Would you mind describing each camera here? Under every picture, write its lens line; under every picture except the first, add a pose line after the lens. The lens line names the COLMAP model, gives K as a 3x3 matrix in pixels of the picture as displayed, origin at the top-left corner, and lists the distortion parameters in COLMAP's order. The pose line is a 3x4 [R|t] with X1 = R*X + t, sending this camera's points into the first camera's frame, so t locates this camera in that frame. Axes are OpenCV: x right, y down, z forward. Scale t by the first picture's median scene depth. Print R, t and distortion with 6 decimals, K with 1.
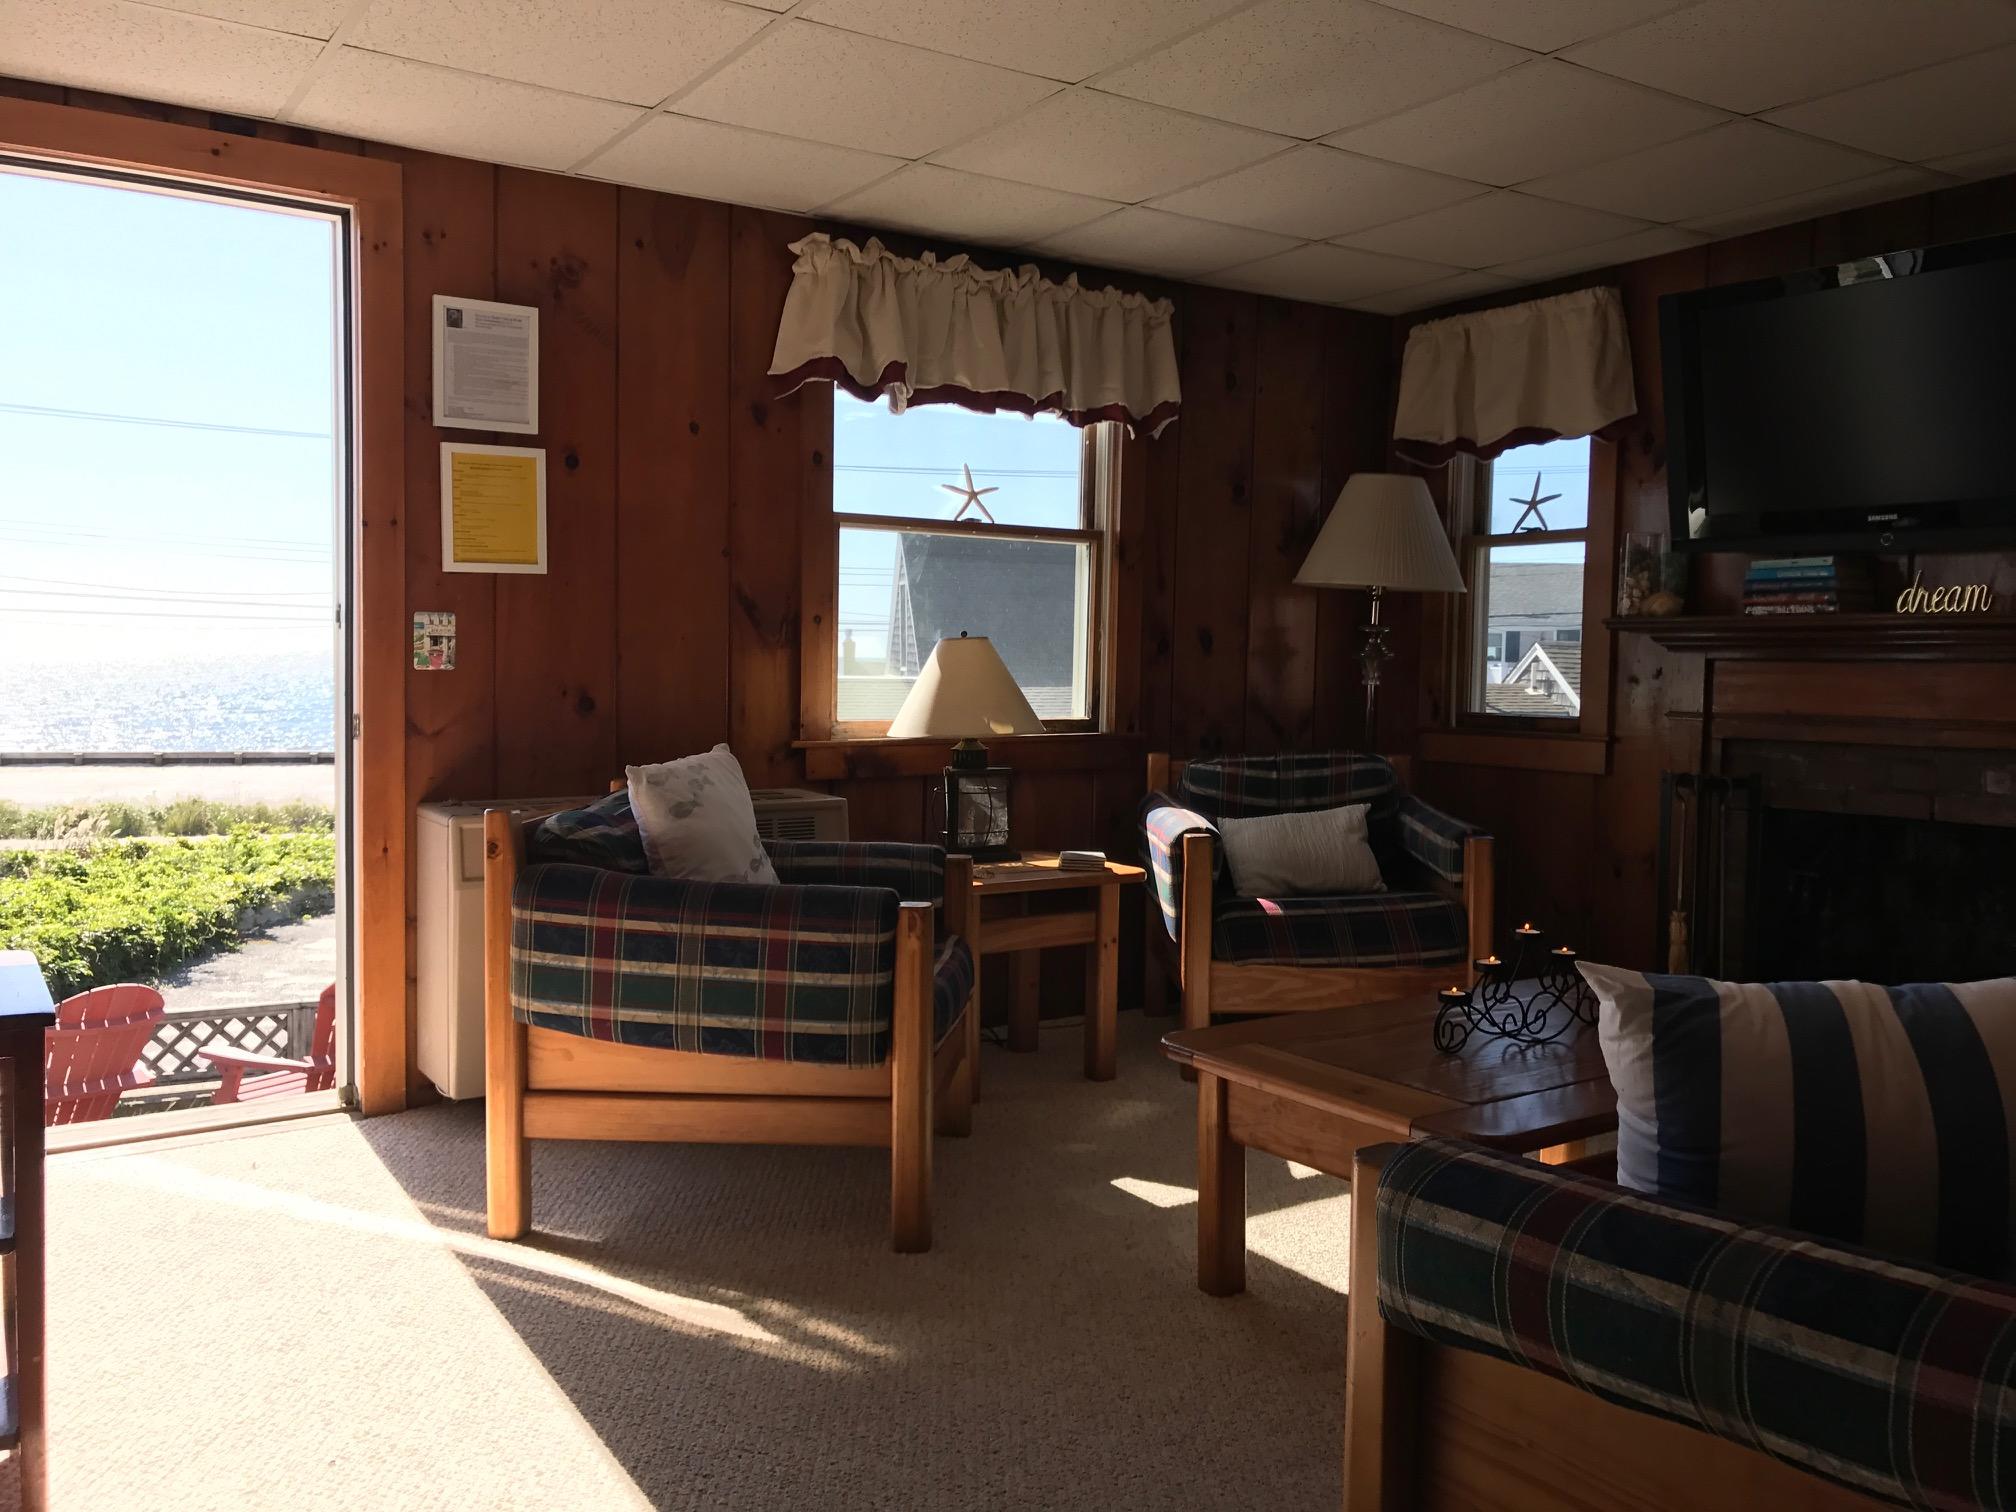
lens RADIAL K [[1645.2, 0, 1006.2], [0, 1645.2, 712.1], [0, 0, 1]] dist [0.031450, 0.007547]
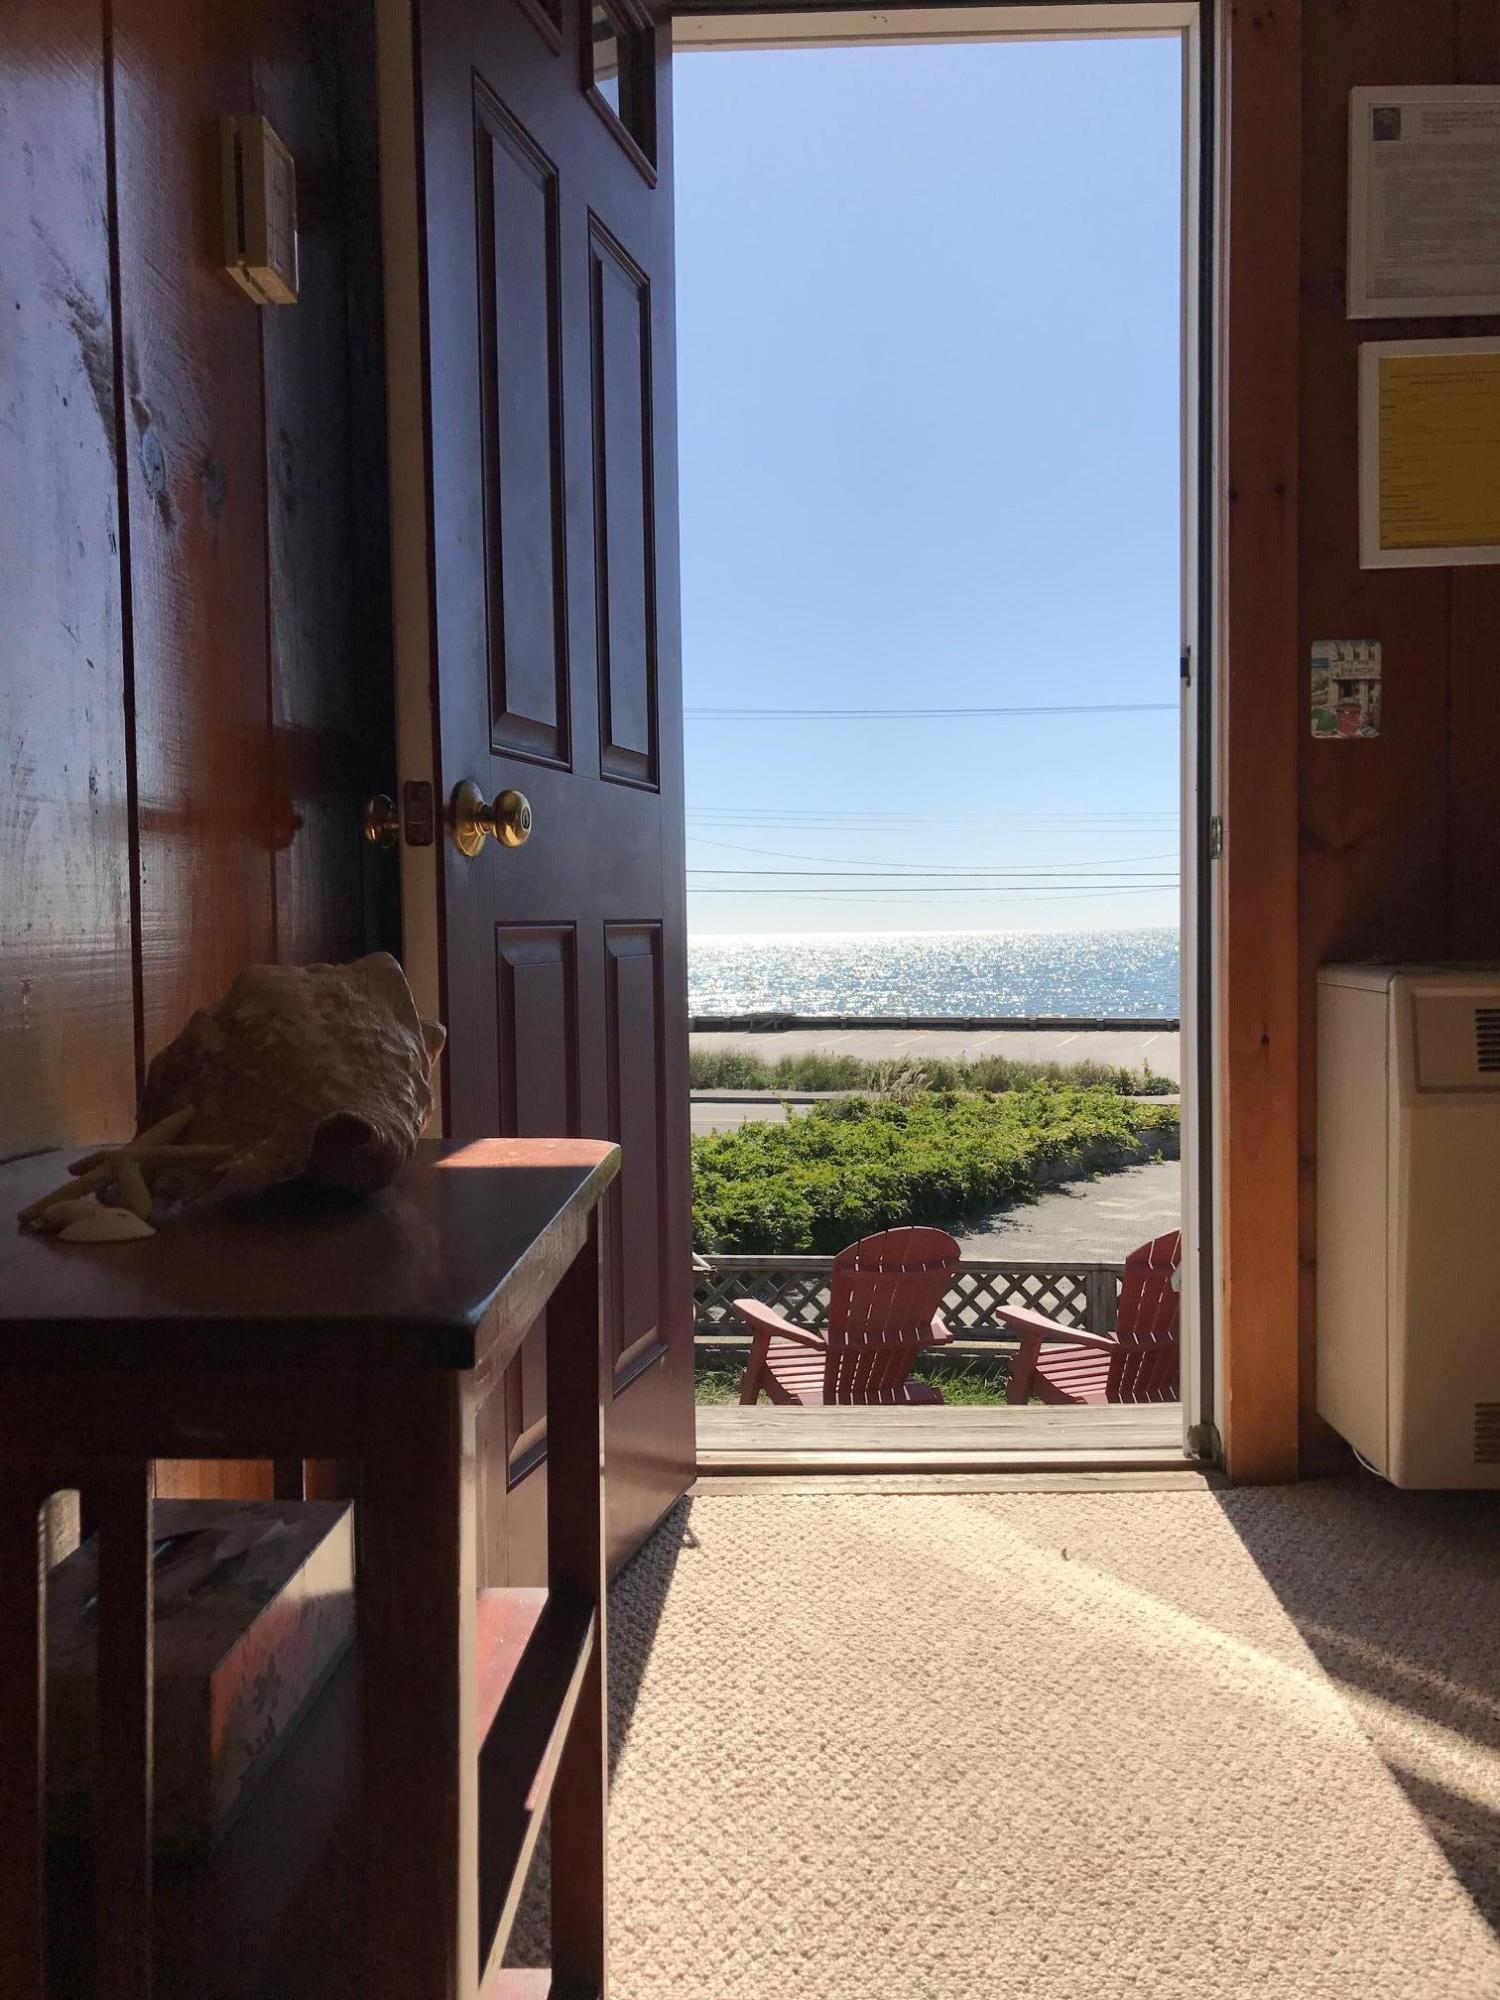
lens RADIAL K [[1653.7, 0, 750.0], [0, 1653.7, 1000.0], [0, 0, 1]] dist [0.053397, -0.057868]
pose [[0.823412, 0.004366, -0.567427, -0.097301], [0.000944, 0.999958, 0.009065, 0.032451], [0.567443, -0.008000, 0.823373, 0.207448]]
